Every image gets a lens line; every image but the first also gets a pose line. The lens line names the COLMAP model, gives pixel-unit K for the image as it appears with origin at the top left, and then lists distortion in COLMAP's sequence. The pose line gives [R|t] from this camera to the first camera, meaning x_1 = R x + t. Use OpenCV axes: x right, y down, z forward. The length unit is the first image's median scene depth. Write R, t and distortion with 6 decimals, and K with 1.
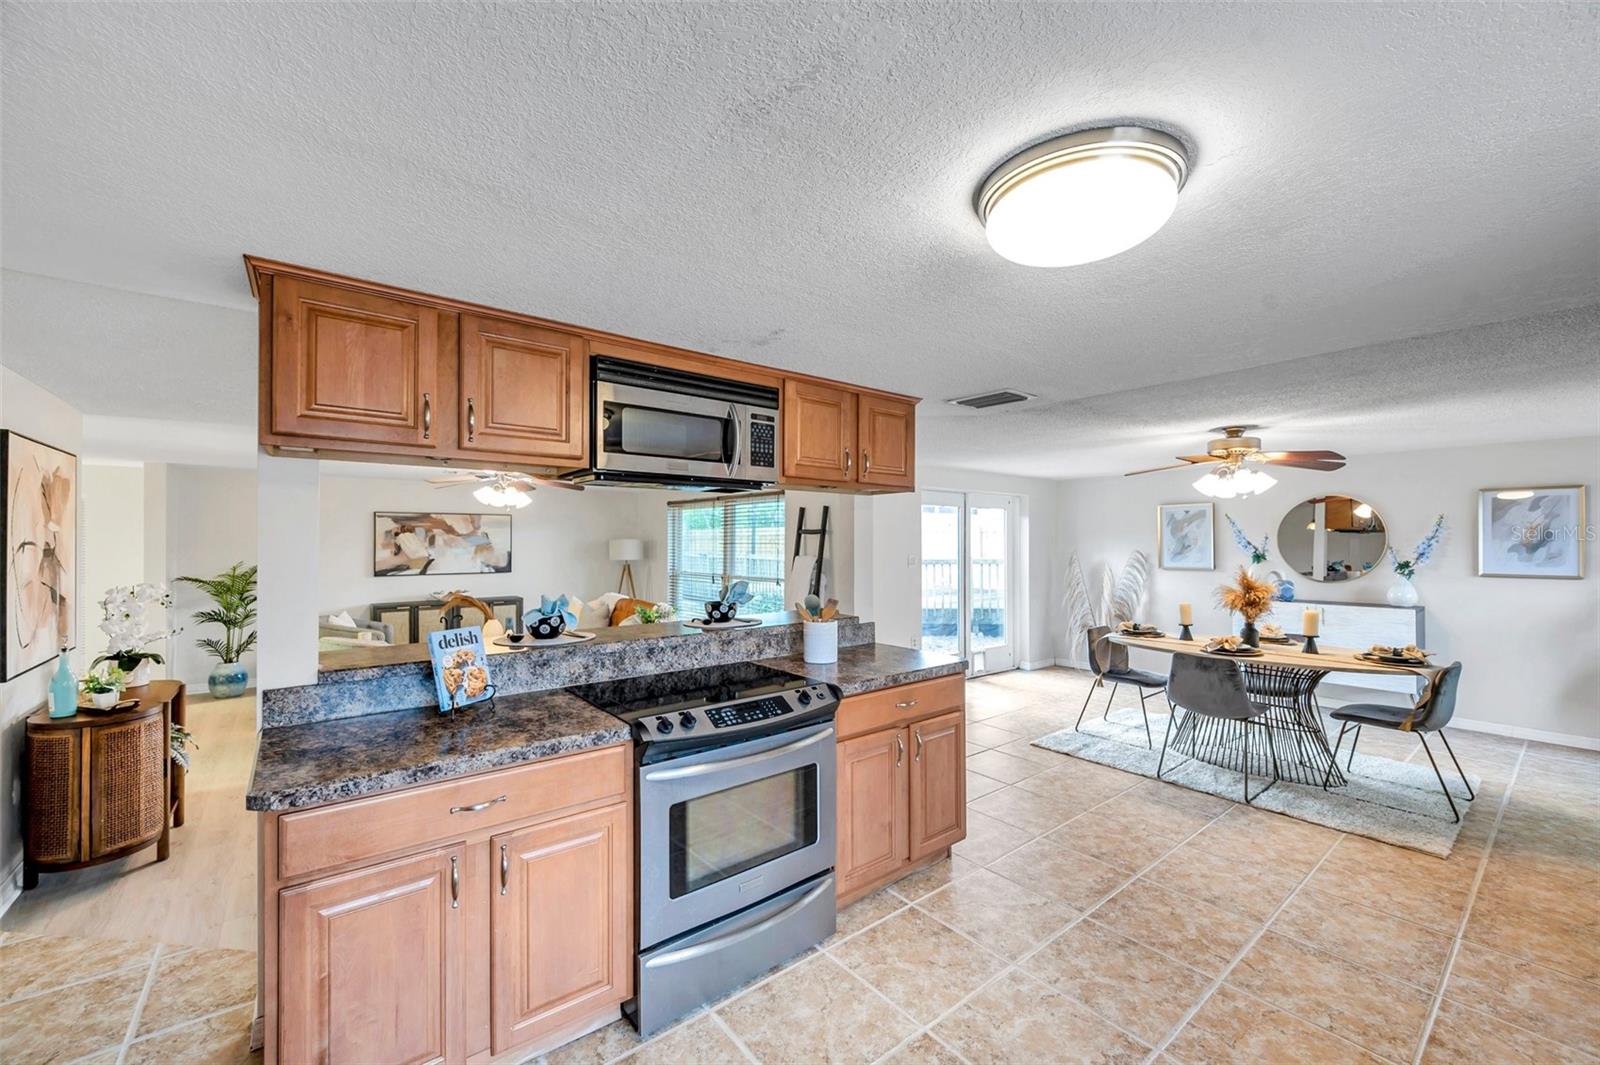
lens RADIAL K [[643.1, 0, 802.5], [0, 643.1, 536.3], [0, 0, 1]] dist [-0.001296, -0.000720]
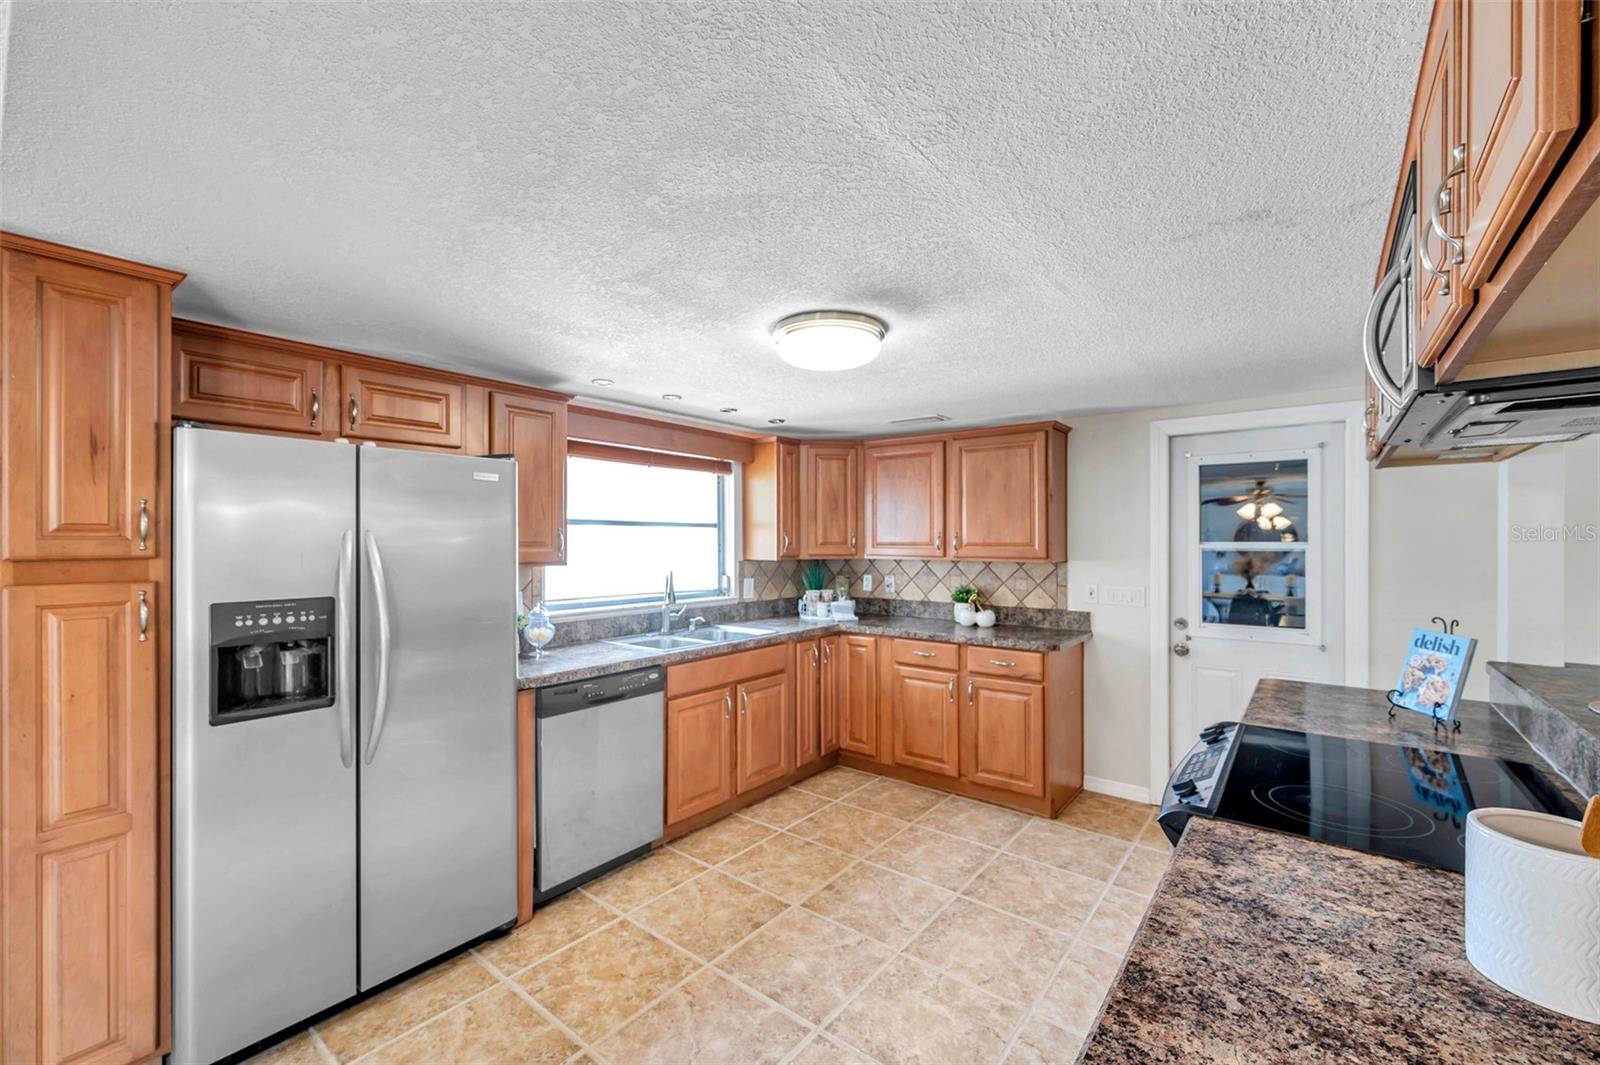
lens RADIAL K [[643.1, 0, 812.5], [0, 643.1, 538.8], [0, 0, 1]] dist [-0.001296, -0.000720]
pose [[-0.973018, -0.002979, -0.230710, 0.177776], [-0.000420, 0.999938, -0.011140, 0.006259], [0.230729, -0.010742, -0.972959, 0.541604]]
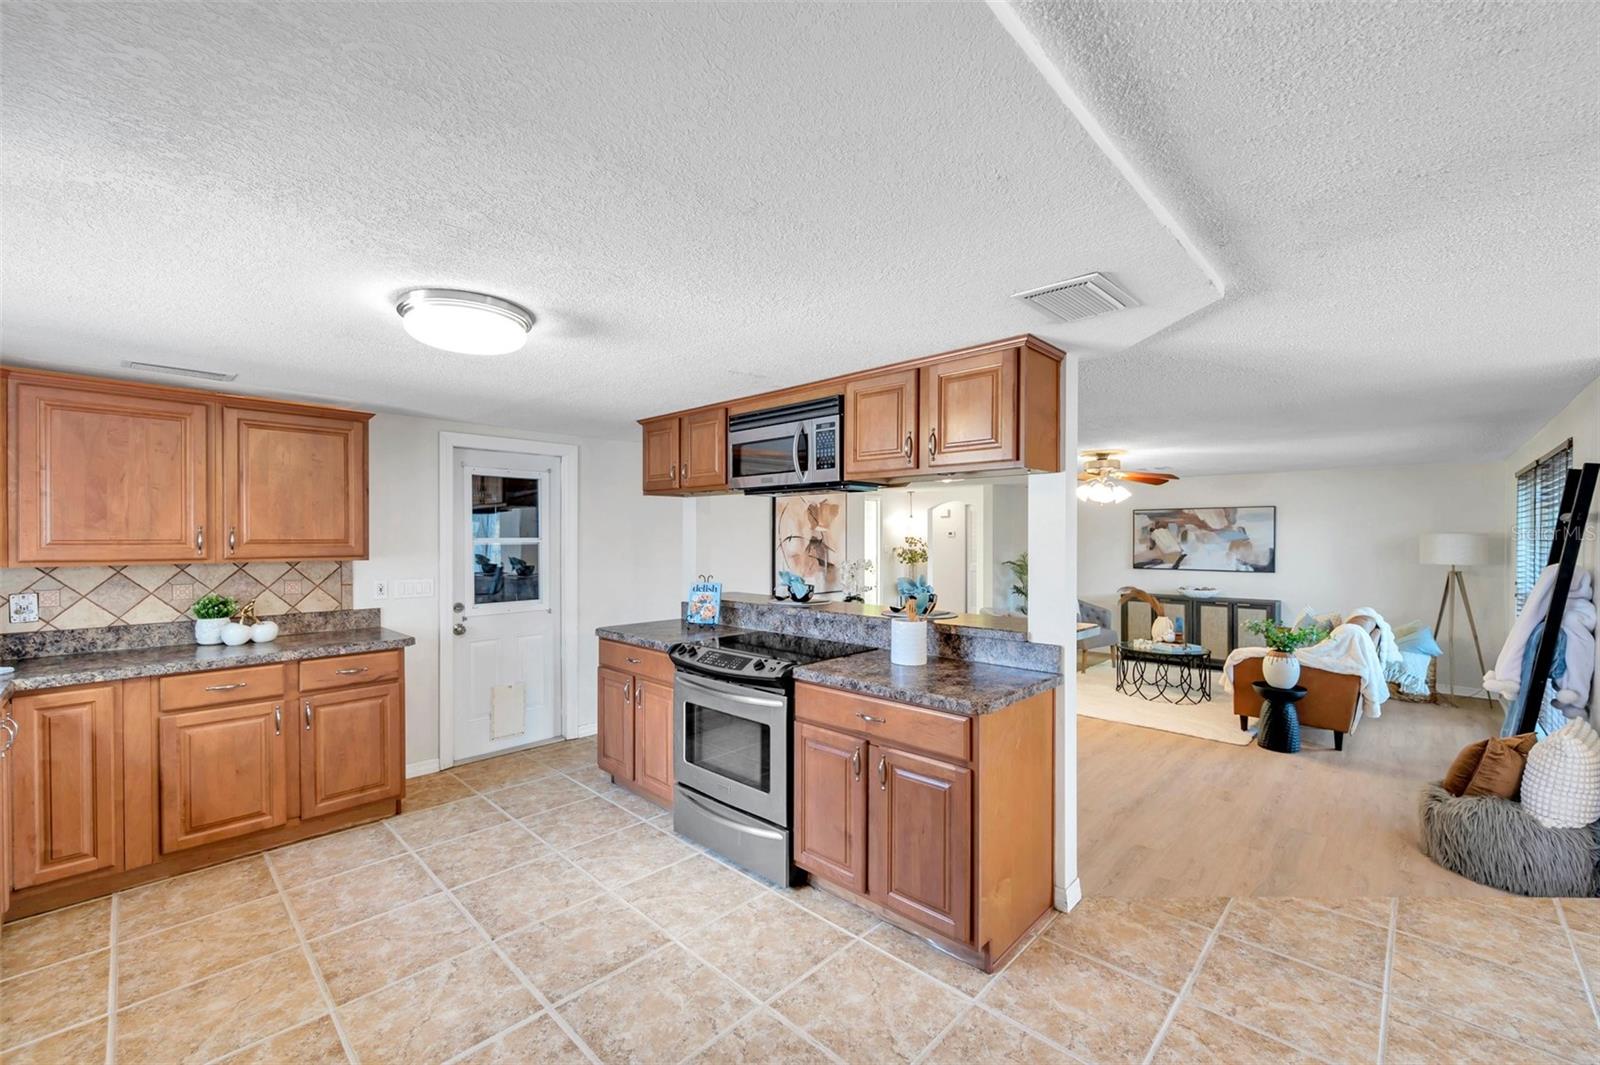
lens RADIAL K [[643.1, 0, 792.7], [0, 643.1, 537.7], [0, 0, 1]] dist [-0.001296, -0.000720]
pose [[0.125526, 0.000533, -0.992090, 0.430852], [0.007540, 0.999970, 0.001492, 0.003997], [0.992062, -0.007668, 0.125518, 0.327600]]
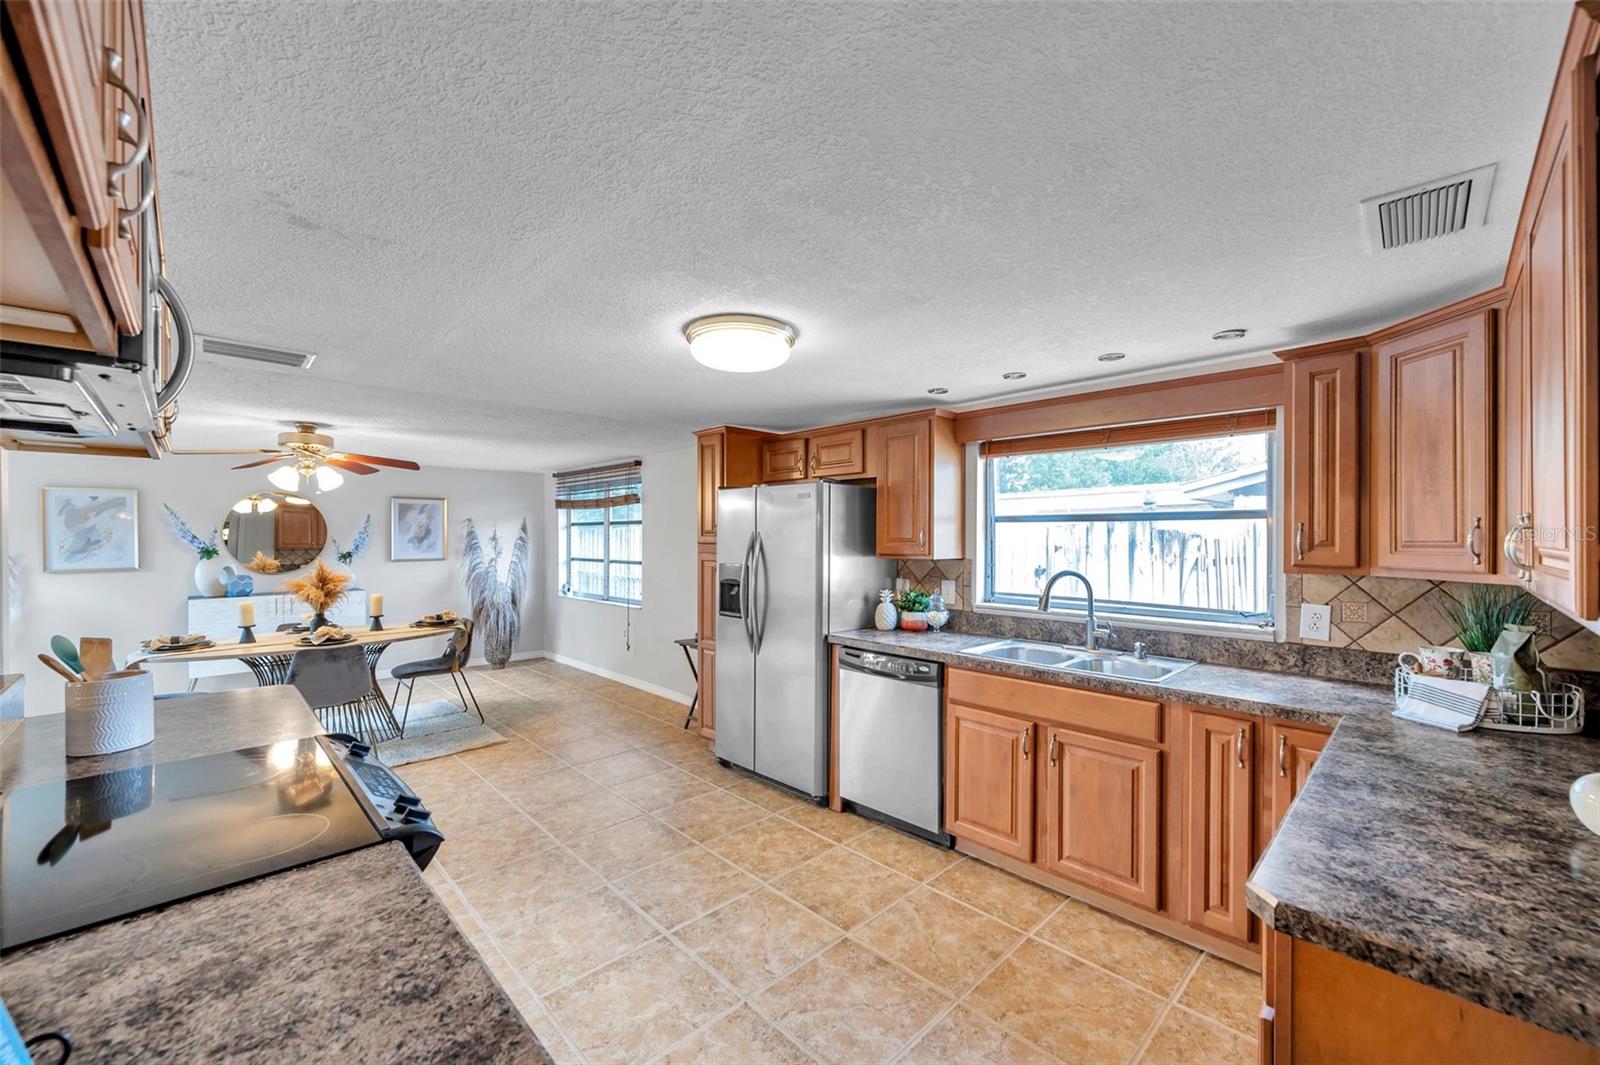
lens RADIAL K [[643.1, 0, 799.5], [0, 643.1, 534.0], [0, 0, 1]] dist [-0.001296, -0.000720]
pose [[-0.089814, 0.000295, 0.995959, -0.274112], [-0.006152, 0.999981, -0.000851, 0.001035], [-0.995940, -0.006203, -0.089810, 0.205485]]
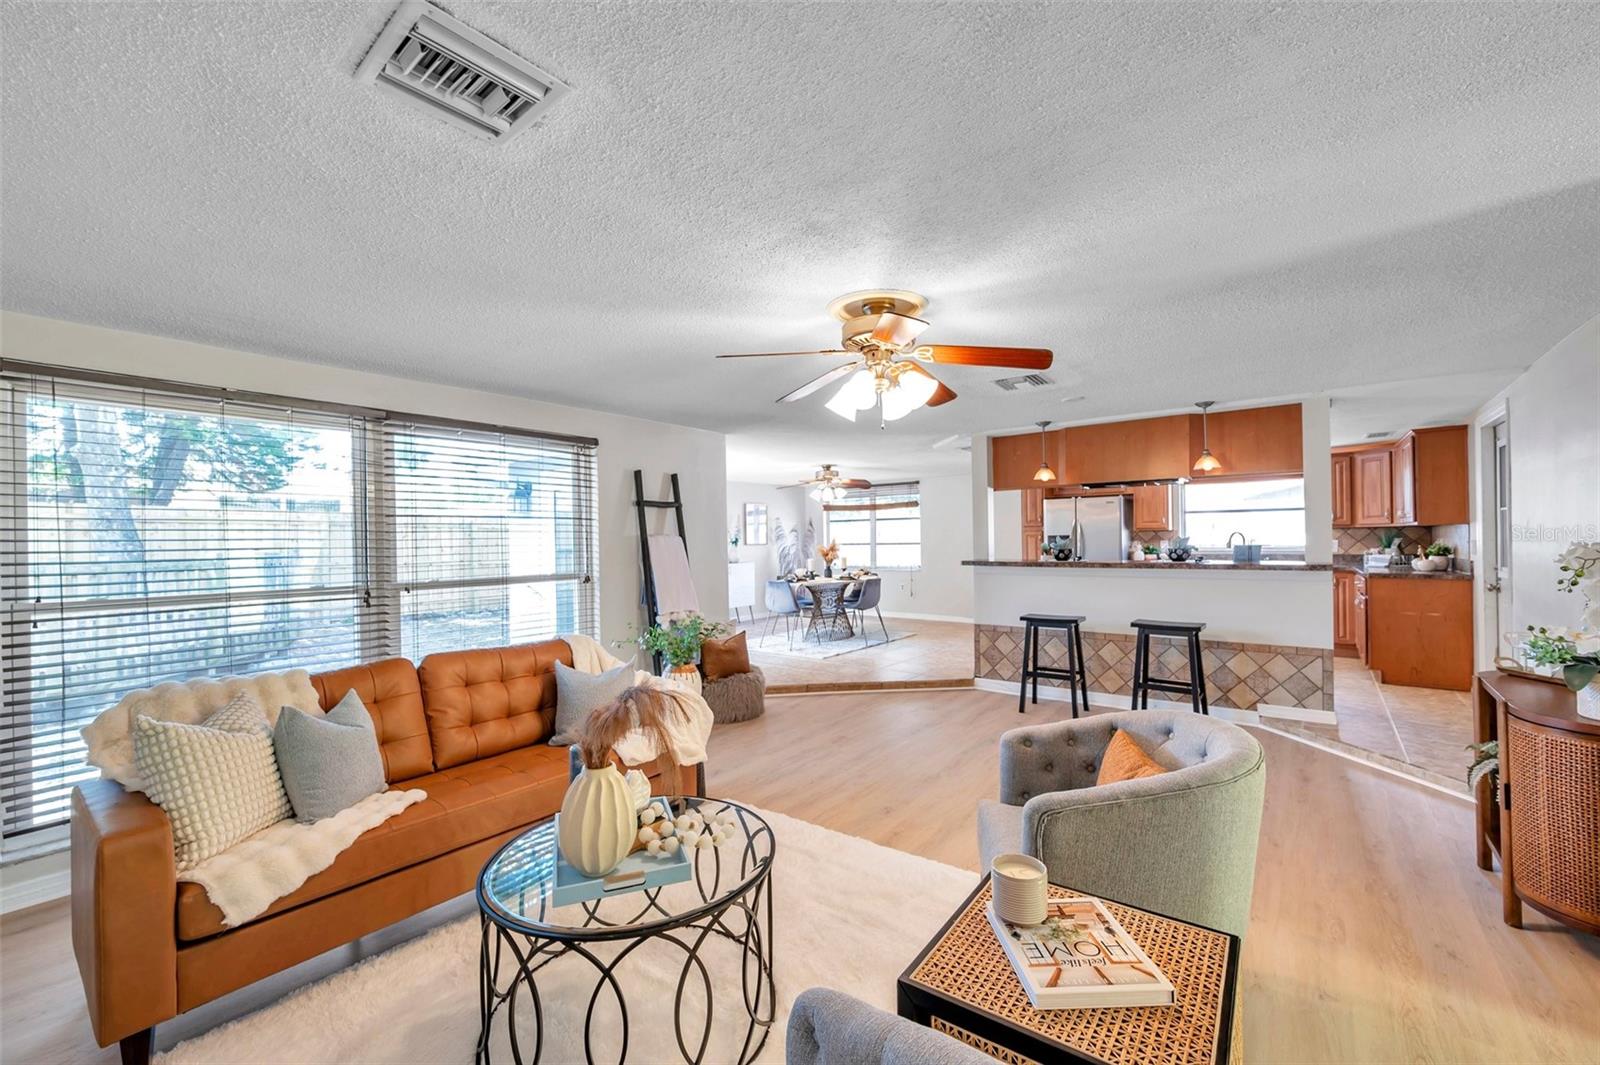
lens RADIAL K [[643.1, 0, 785.4], [0, 643.1, 528.4], [0, 0, 1]] dist [-0.001296, -0.000720]
pose [[-0.212339, 0.019184, 0.977008, -0.799437], [0.003410, 0.999816, -0.018891, 0.038748], [-0.977190, -0.000680, -0.212366, 1.018821]]
